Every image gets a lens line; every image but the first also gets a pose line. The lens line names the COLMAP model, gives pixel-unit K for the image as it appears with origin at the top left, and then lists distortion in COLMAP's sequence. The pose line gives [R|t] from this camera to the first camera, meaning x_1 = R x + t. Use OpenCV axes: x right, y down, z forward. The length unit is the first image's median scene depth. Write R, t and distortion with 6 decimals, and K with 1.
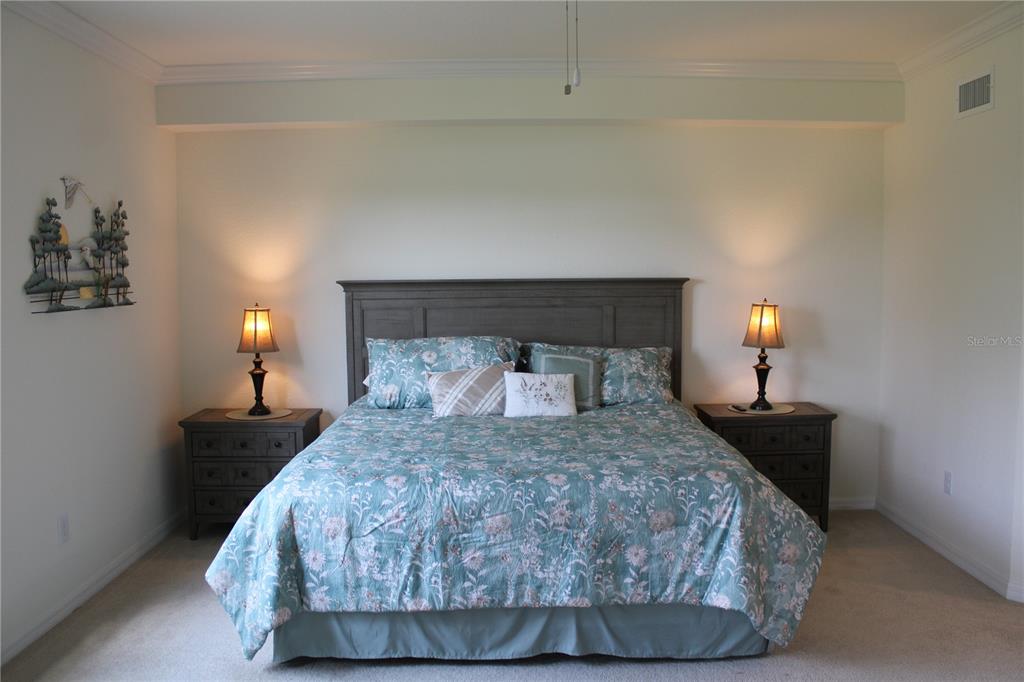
lens RADIAL K [[858.7, 0, 515.7], [0, 858.7, 337.3], [0, 0, 1]] dist [-0.162092, 0.142889]
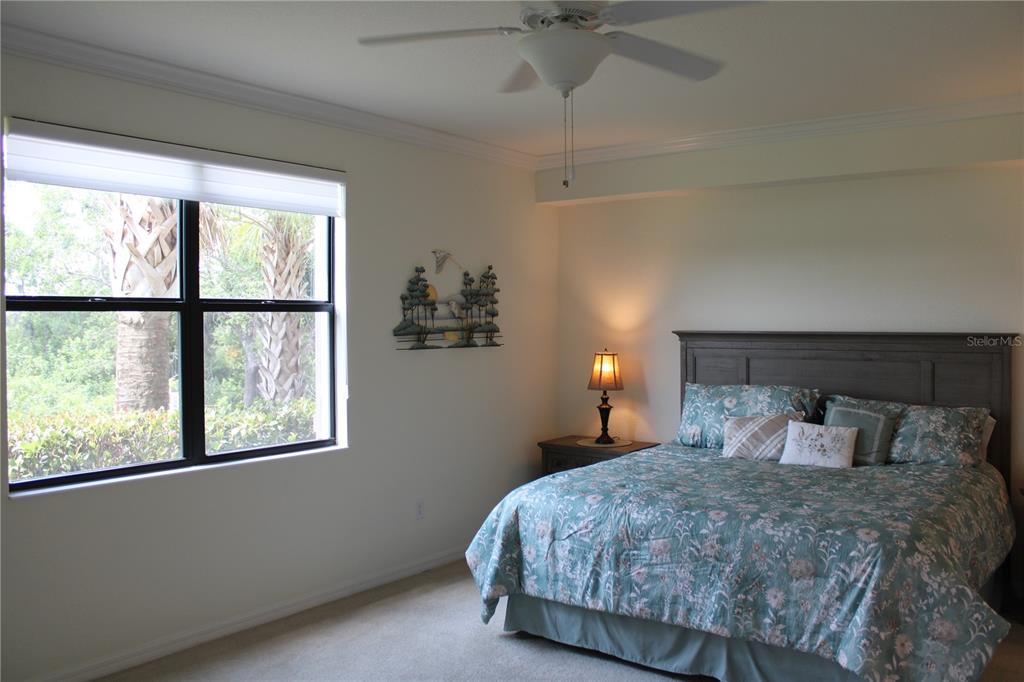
lens RADIAL K [[858.7, 0, 513.8], [0, 858.7, 336.5], [0, 0, 1]] dist [-0.162092, 0.142889]
pose [[0.788289, 0.018381, -0.615030, 0.398446], [-0.053335, 0.997833, -0.038538, -0.004903], [0.612989, 0.063181, 0.787561, -0.020402]]
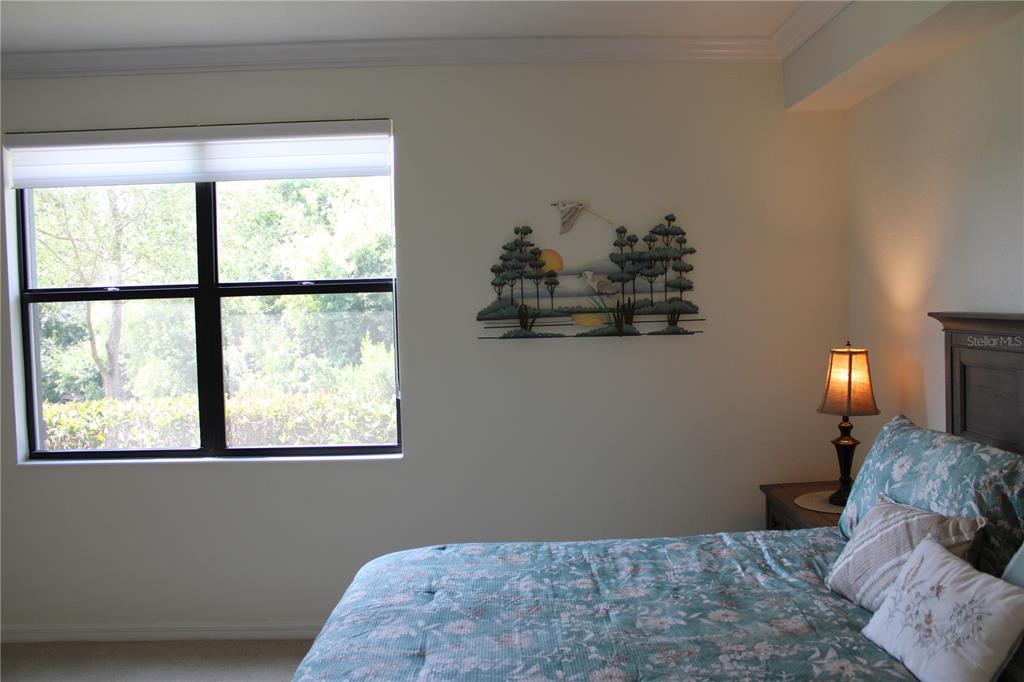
lens RADIAL K [[858.7, 0, 506.1], [0, 858.7, 344.4], [0, 0, 1]] dist [-0.162092, 0.142889]
pose [[0.004094, 0.060349, -0.998169, 0.449213], [-0.056988, 0.996569, 0.060018, -0.077349], [0.998366, 0.056637, 0.007519, 0.882843]]
